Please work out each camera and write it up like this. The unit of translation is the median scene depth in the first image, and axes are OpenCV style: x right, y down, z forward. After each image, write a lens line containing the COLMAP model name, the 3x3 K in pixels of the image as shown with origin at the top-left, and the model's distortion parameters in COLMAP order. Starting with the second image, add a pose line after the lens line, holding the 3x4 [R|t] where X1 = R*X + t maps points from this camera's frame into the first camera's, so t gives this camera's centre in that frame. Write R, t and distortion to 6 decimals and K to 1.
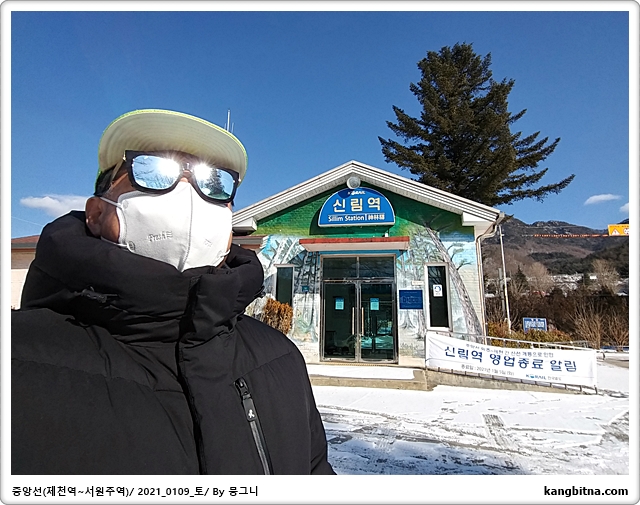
lens RADIAL K [[373.6, 0, 320.0], [0, 373.6, 252.5], [0, 0, 1]] dist [0.001257, 0.000015]
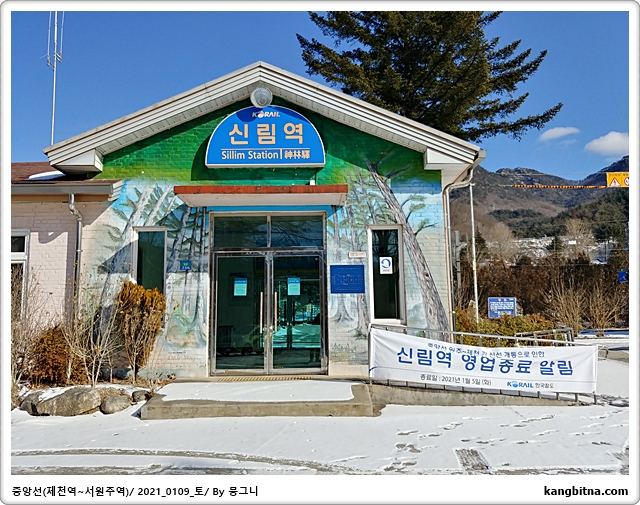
lens RADIAL K [[505.9, 0, 319.9], [0, 505.9, 242.6], [0, 0, 1]] dist [0.039884, -0.006154]
pose [[0.977383, -0.009099, 0.211282, 0.002510], [-0.005126, 0.997761, 0.066680, -0.000465], [-0.211416, -0.066255, 0.975148, 0.113768]]
